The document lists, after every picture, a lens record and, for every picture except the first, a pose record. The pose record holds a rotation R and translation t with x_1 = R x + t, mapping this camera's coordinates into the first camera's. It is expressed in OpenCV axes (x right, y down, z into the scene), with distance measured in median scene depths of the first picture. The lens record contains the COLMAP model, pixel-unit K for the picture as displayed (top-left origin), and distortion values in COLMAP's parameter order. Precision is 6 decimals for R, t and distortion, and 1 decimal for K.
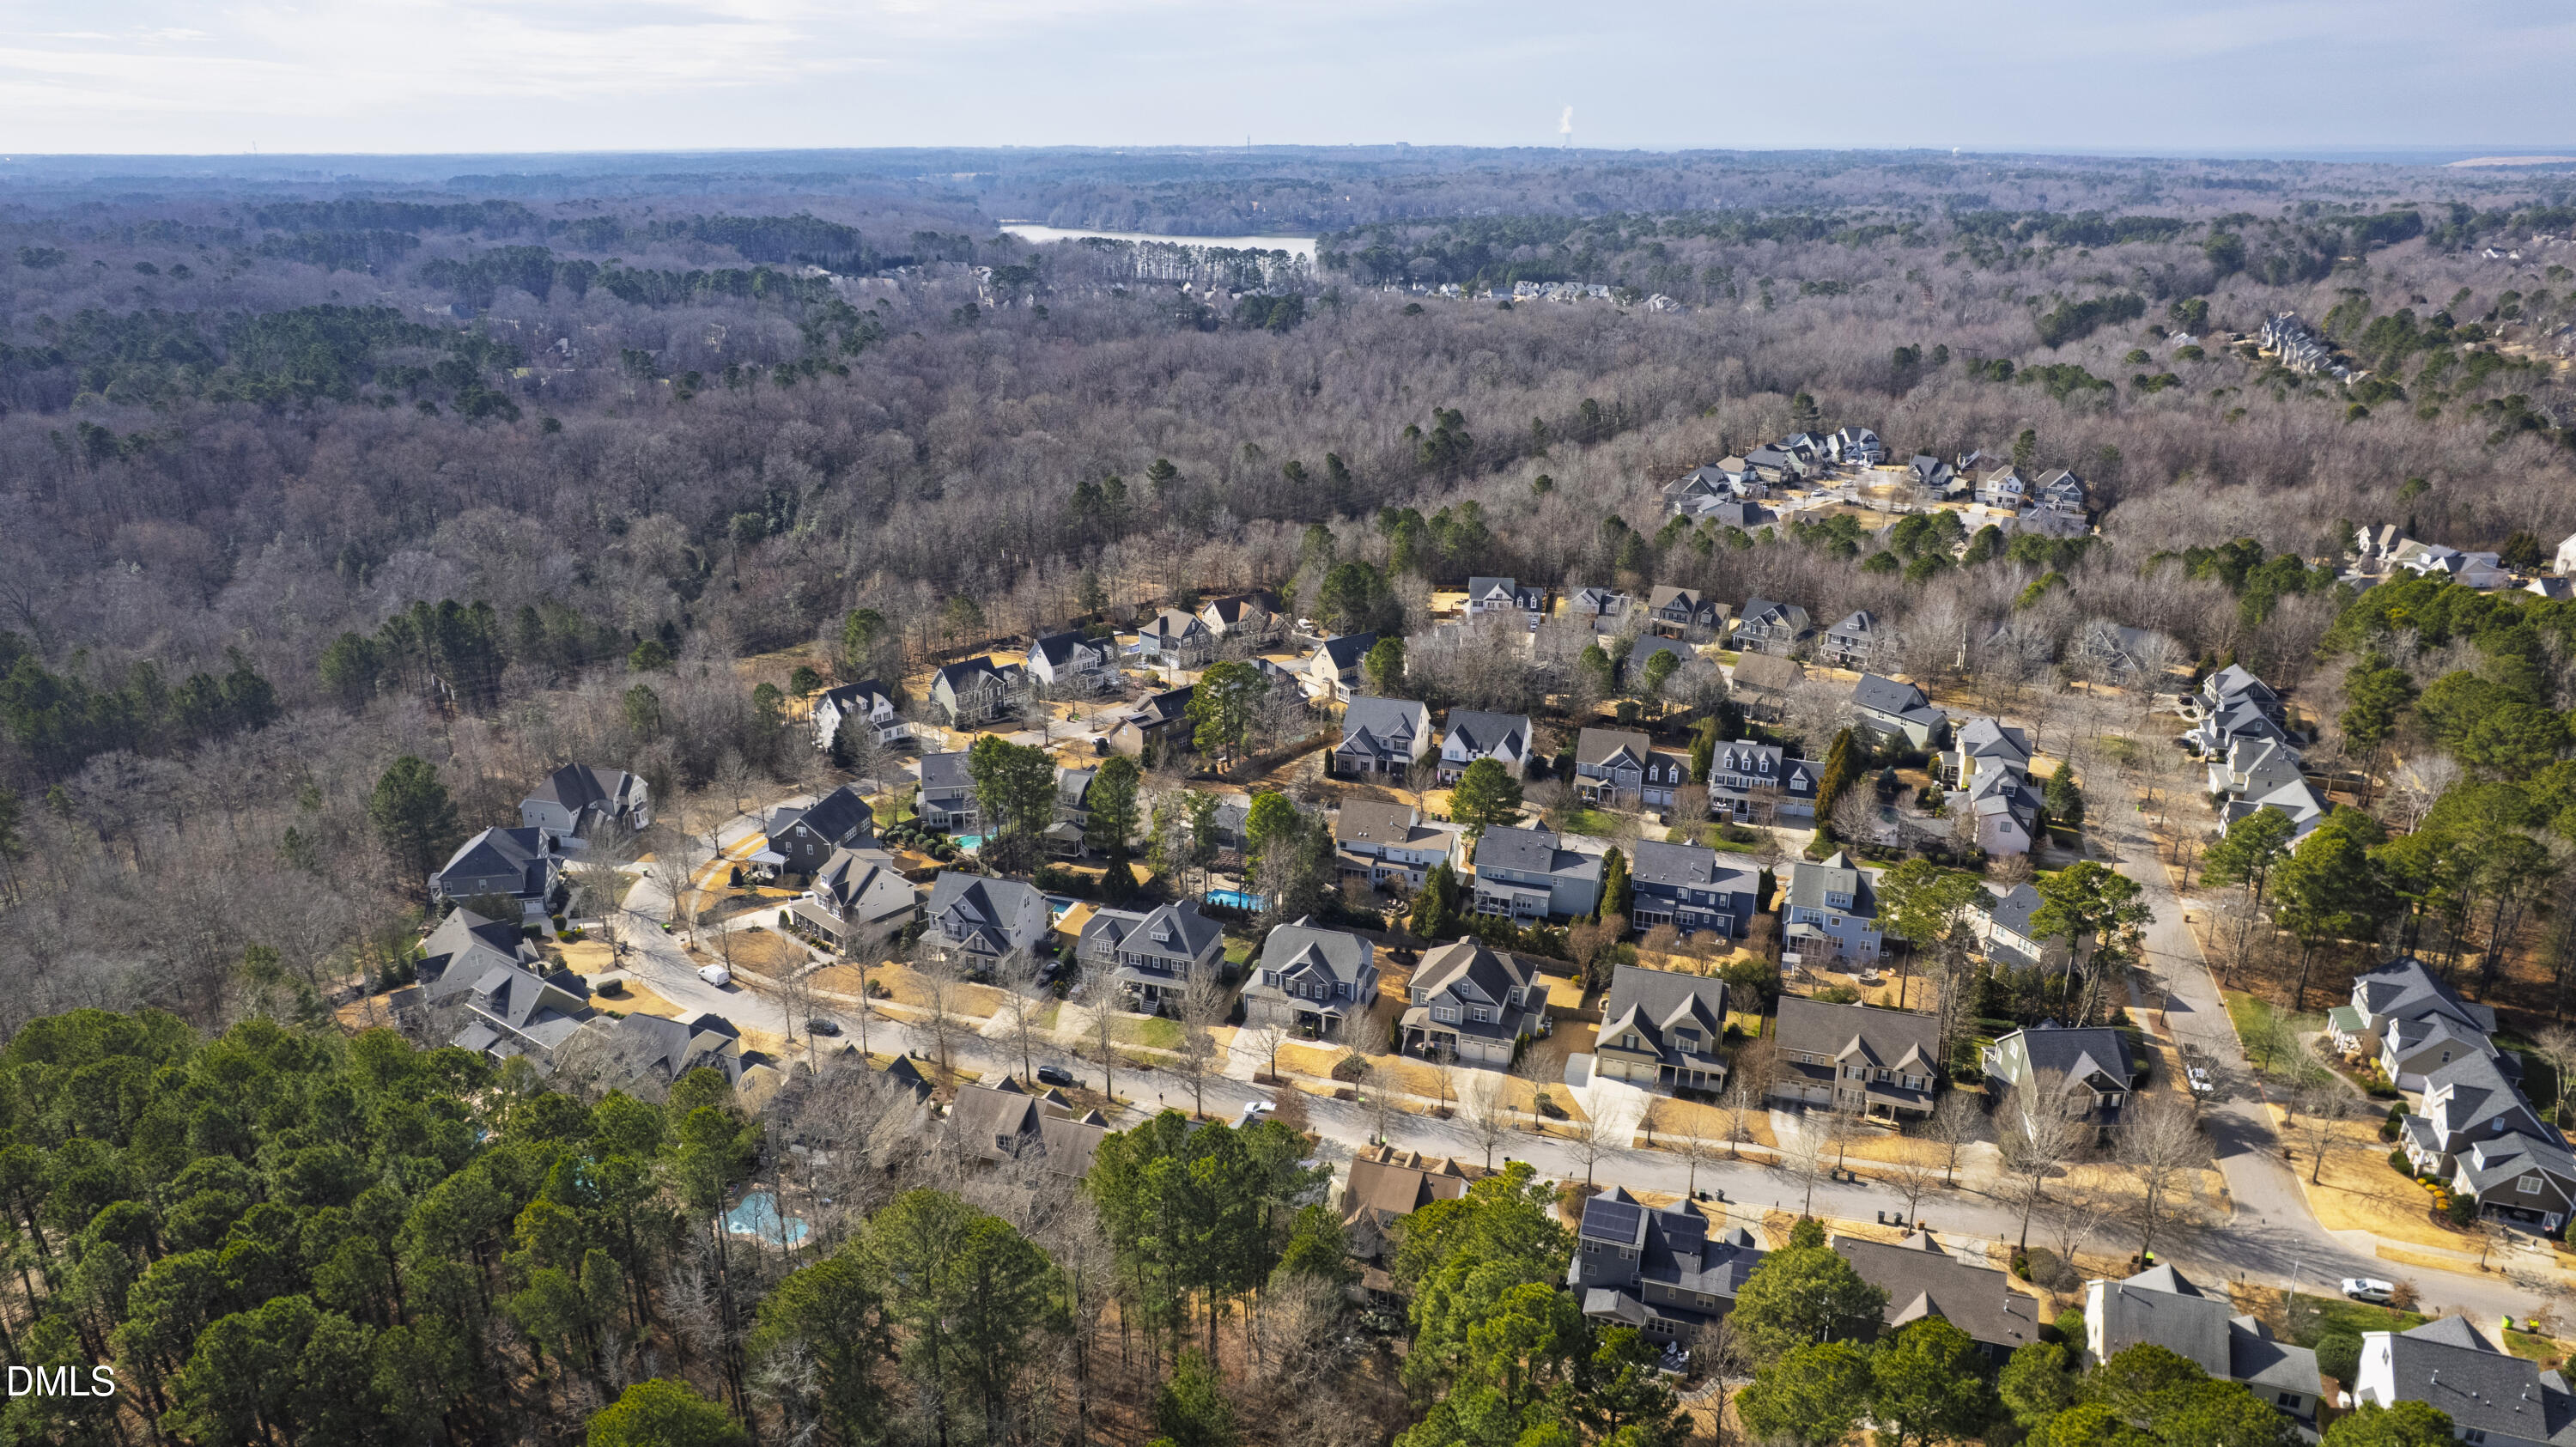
lens RADIAL K [[1775.8, 0, 1288.0], [0, 1775.8, 723.5], [0, 0, 1]] dist [-0.004553, -0.001261]
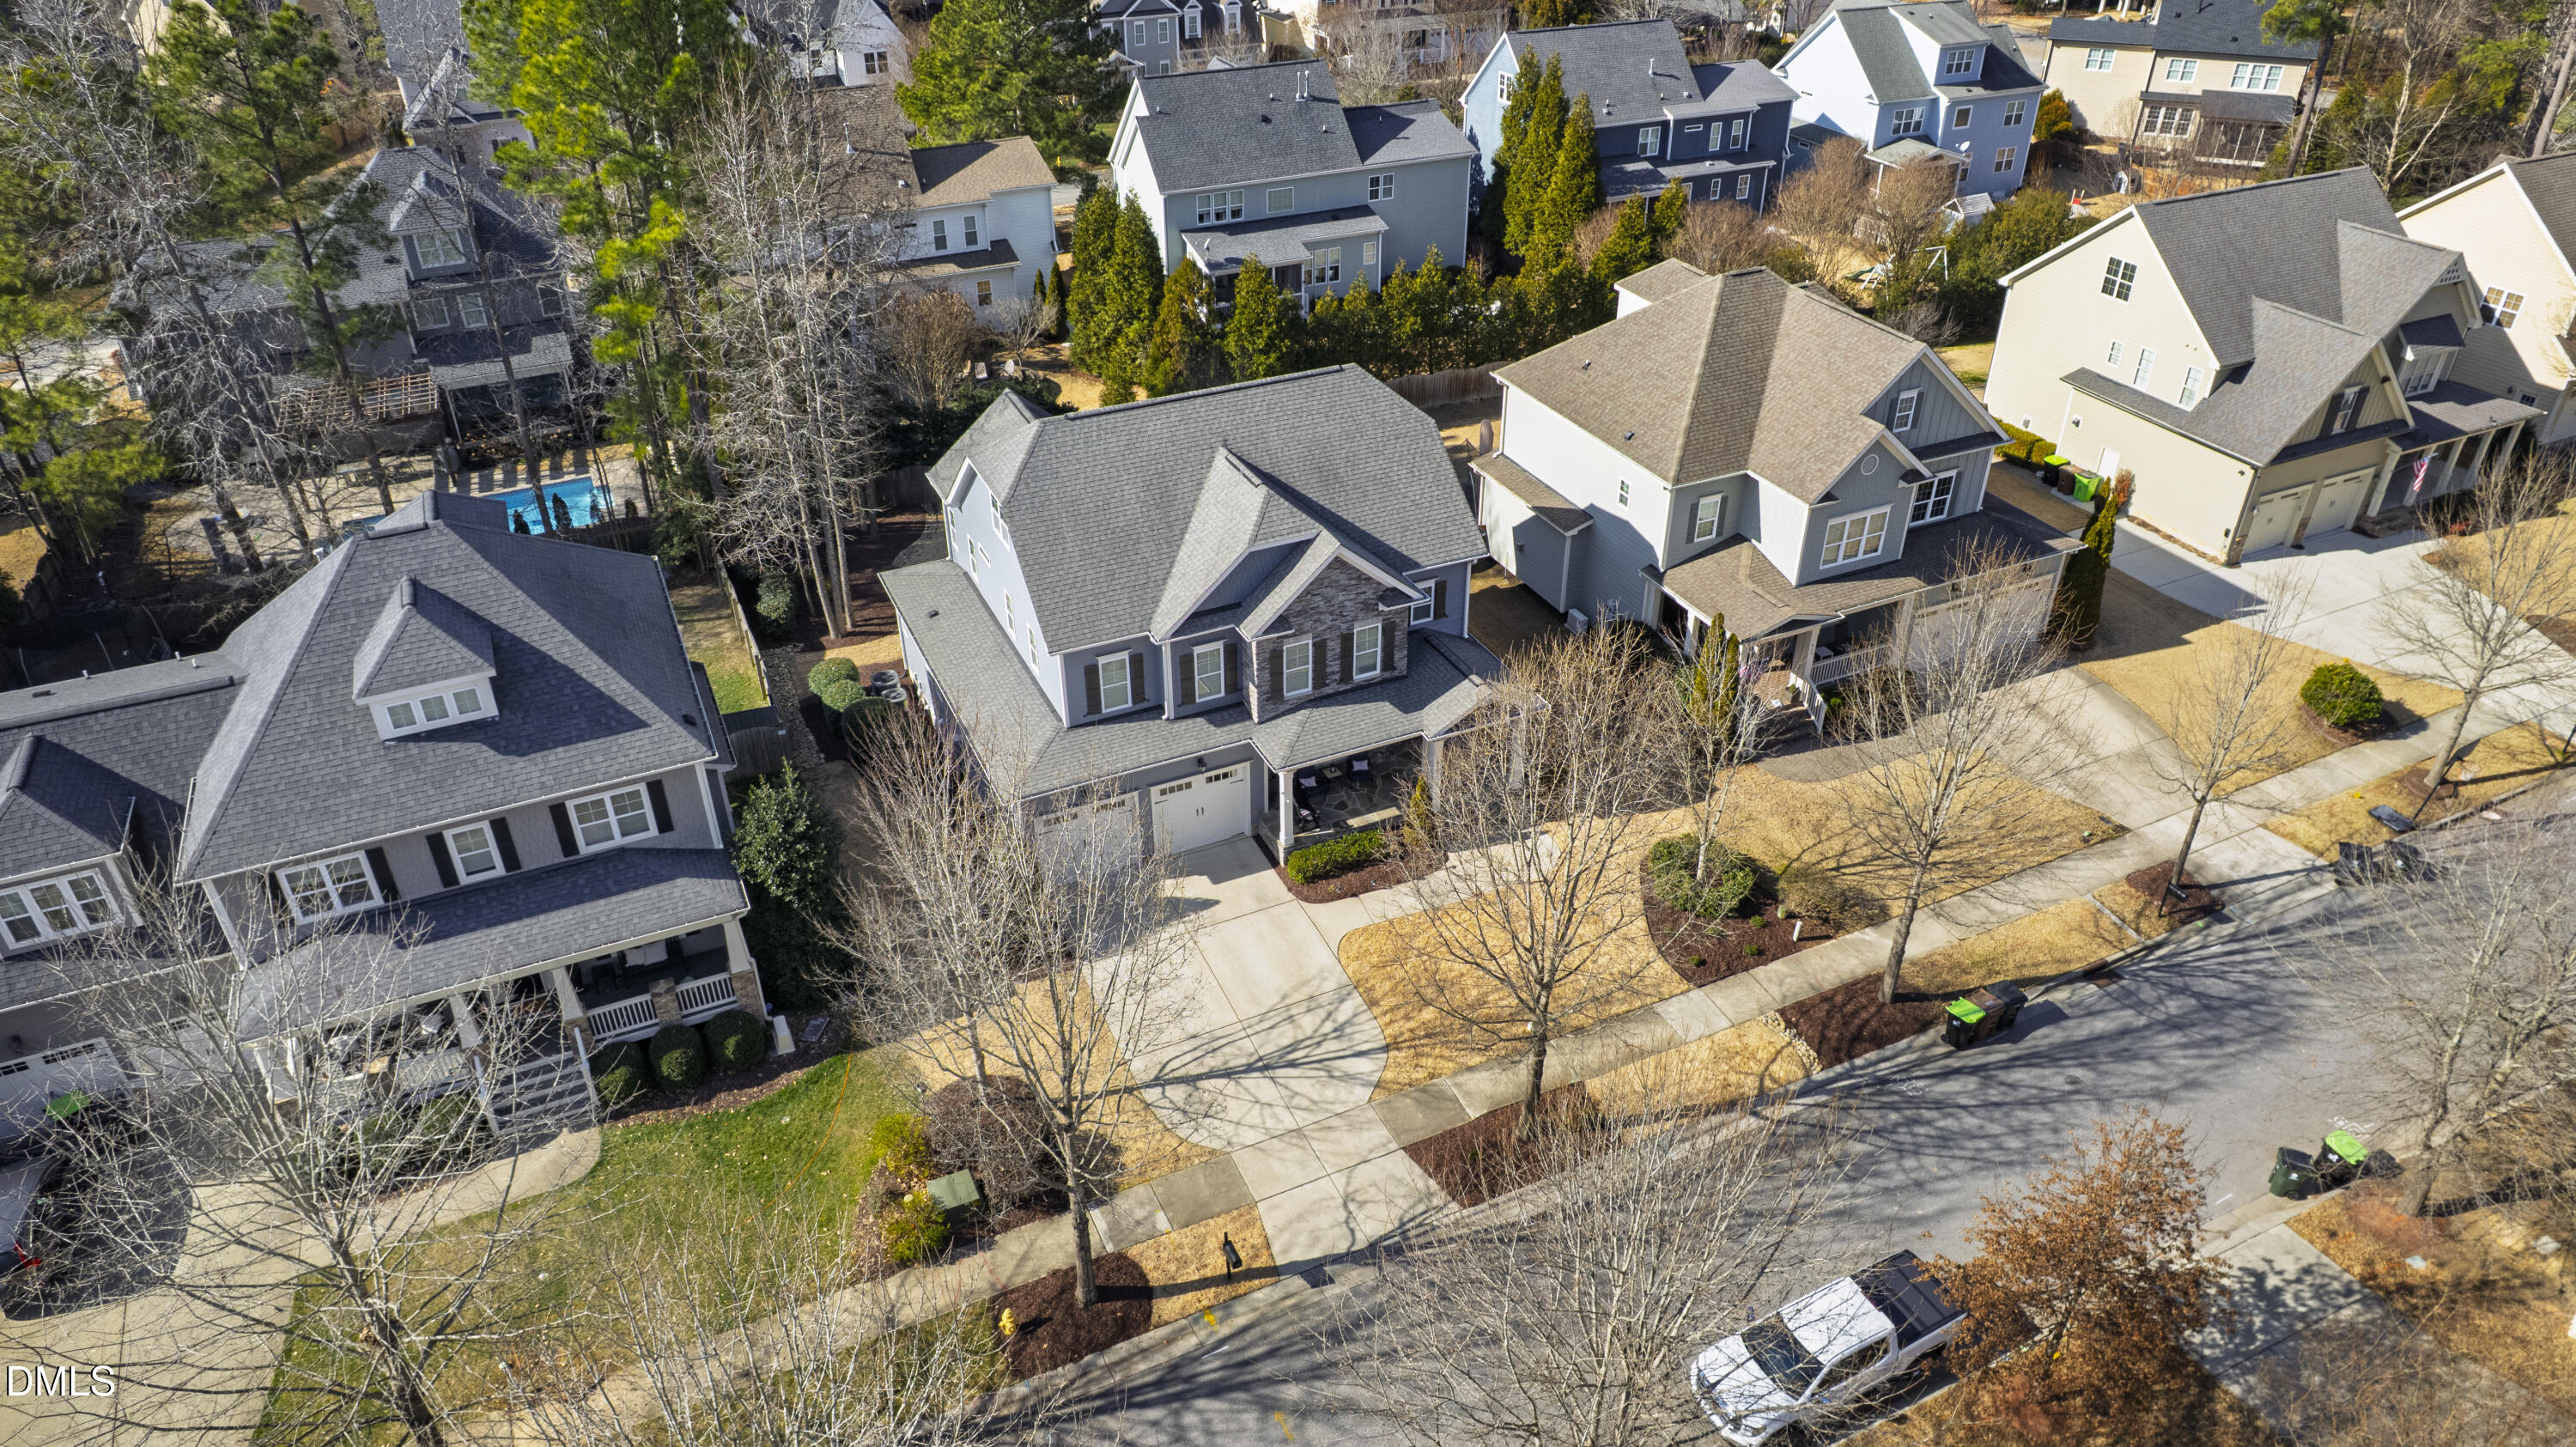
lens RADIAL K [[1775.8, 0, 1288.0], [0, 1775.8, 723.5], [0, 0, 1]] dist [-0.004553, -0.001261]
pose [[0.721617, -0.368308, 0.586190, -0.116849], [0.247403, 0.928018, 0.278520, 0.096094], [-0.646576, -0.055960, 0.760794, 0.833790]]
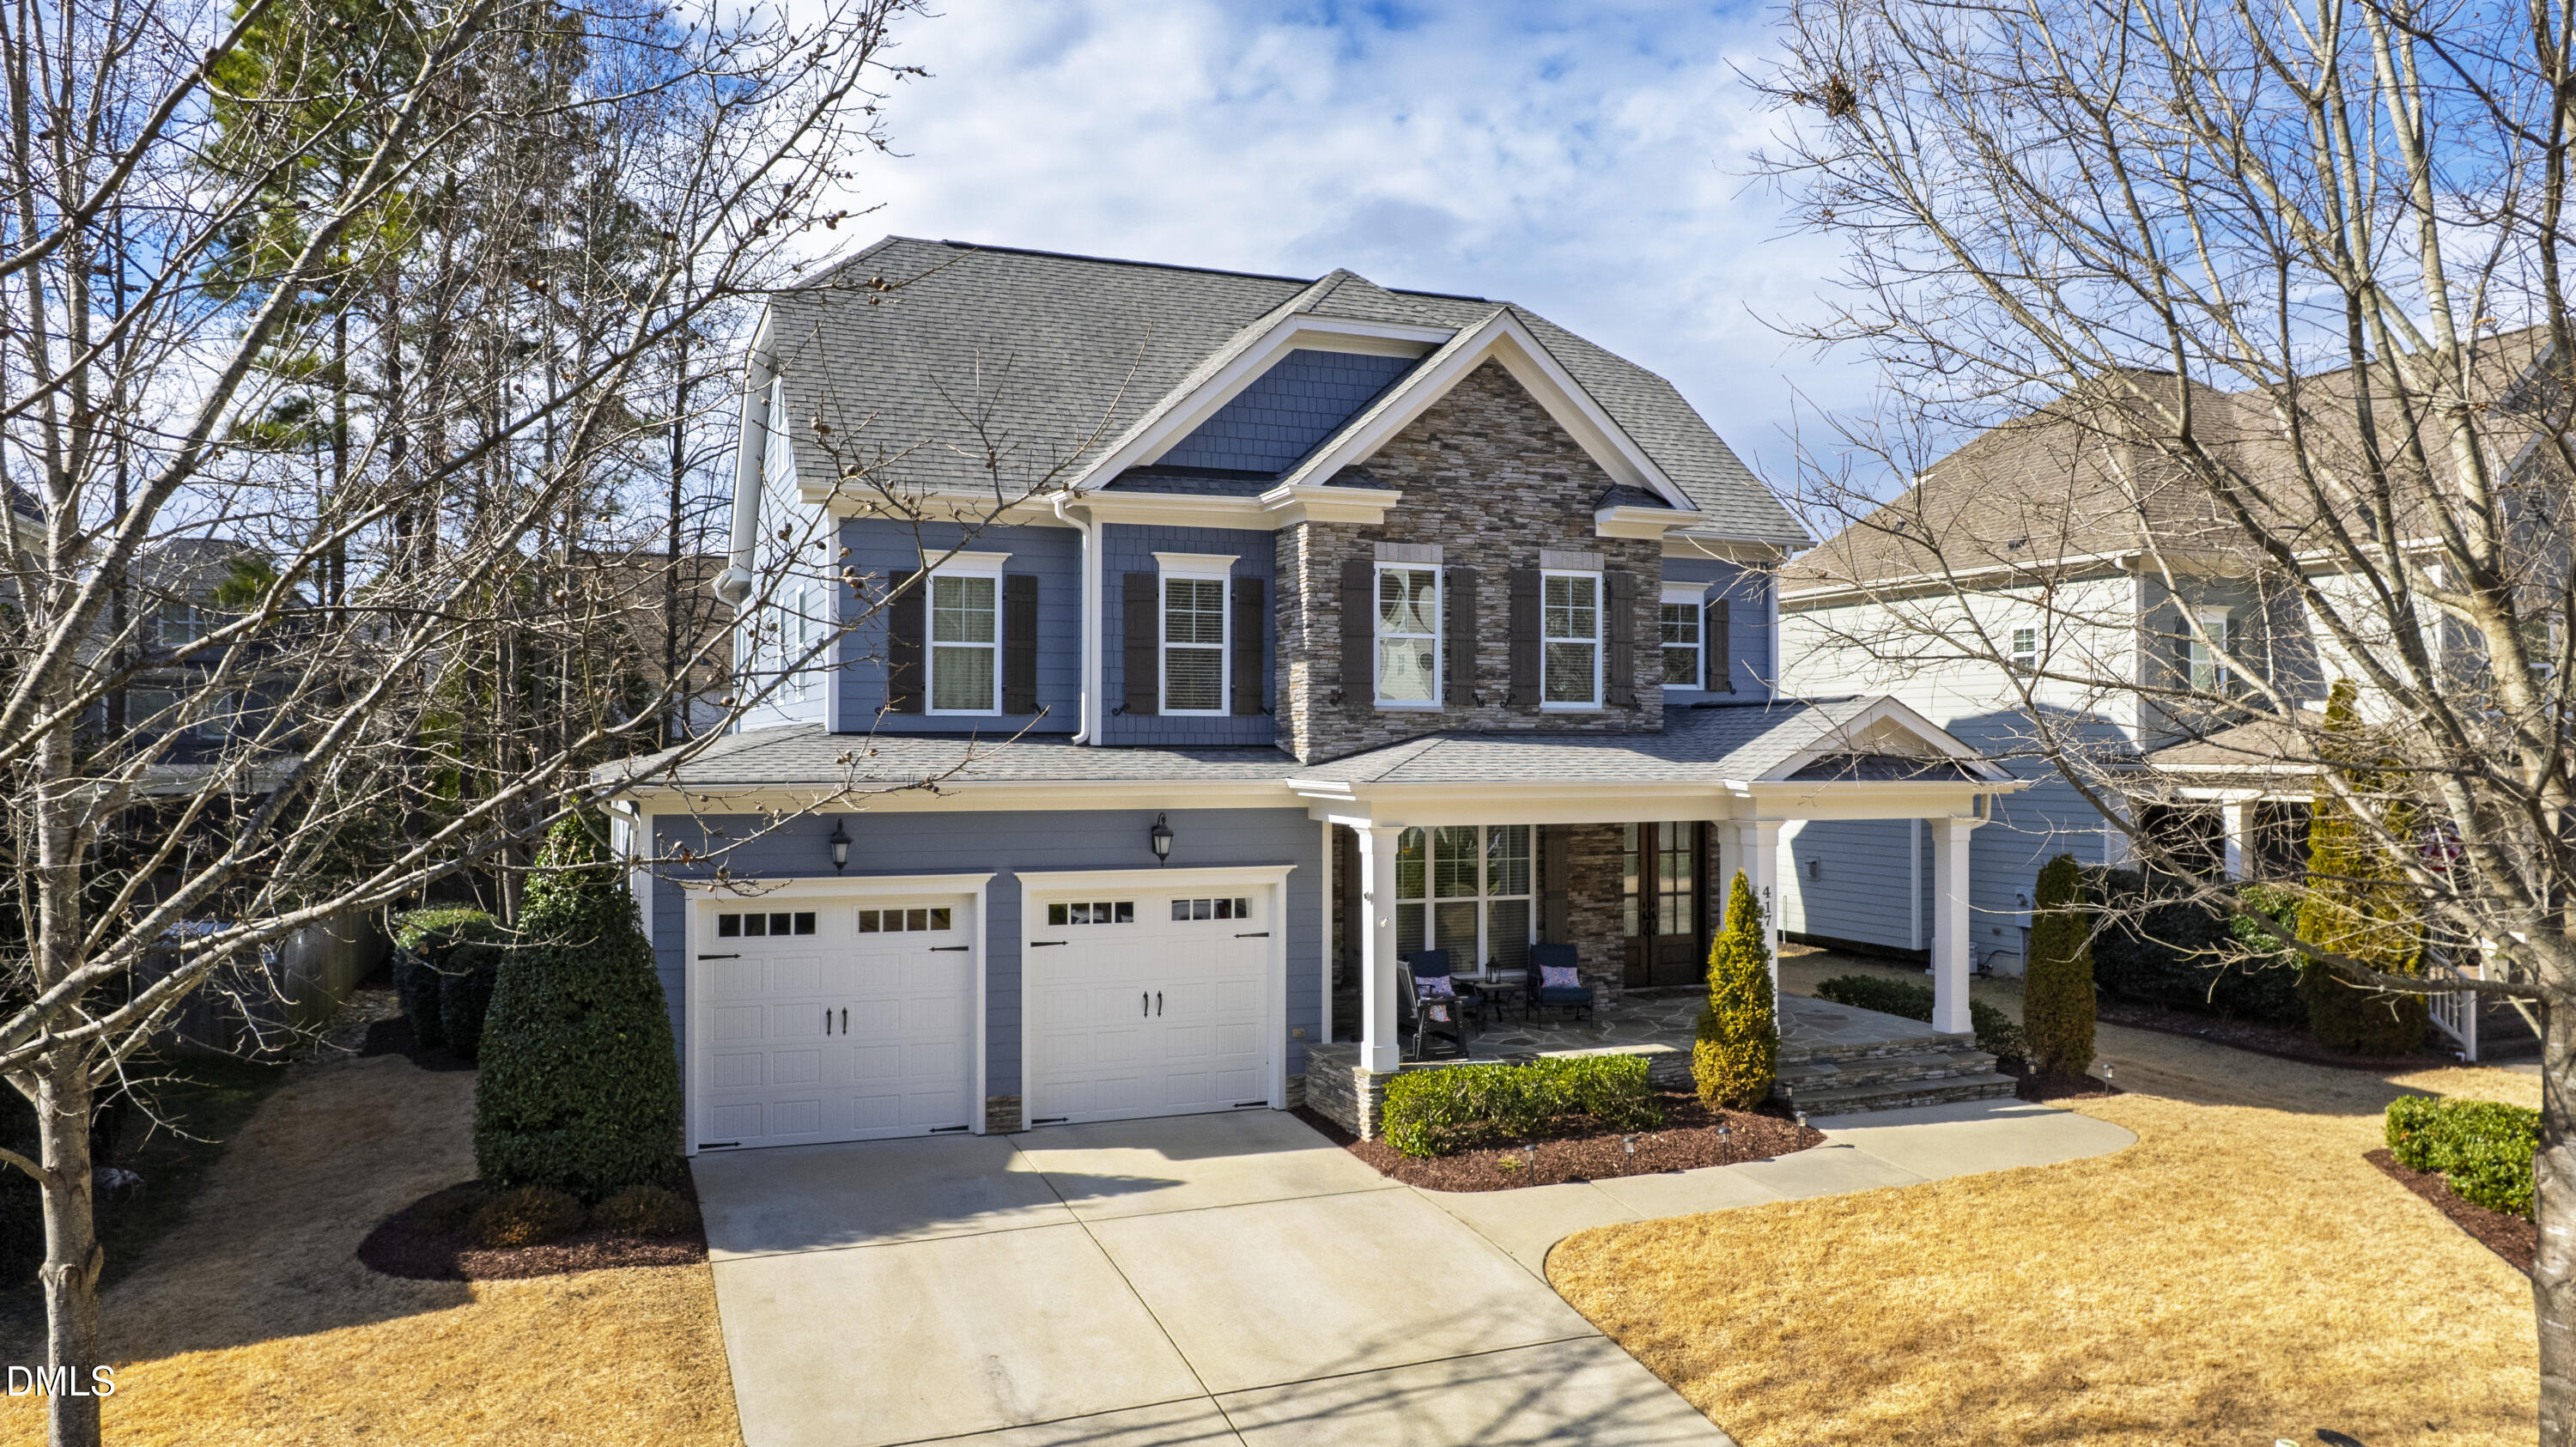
lens RADIAL K [[1775.8, 0, 1288.0], [0, 1775.8, 723.5], [0, 0, 1]] dist [-0.004553, -0.001261]
pose [[0.757637, 0.033935, 0.651793, -0.051640], [0.228038, 0.921947, -0.313070, 0.178719], [-0.611543, 0.385828, 0.690762, 0.938229]]
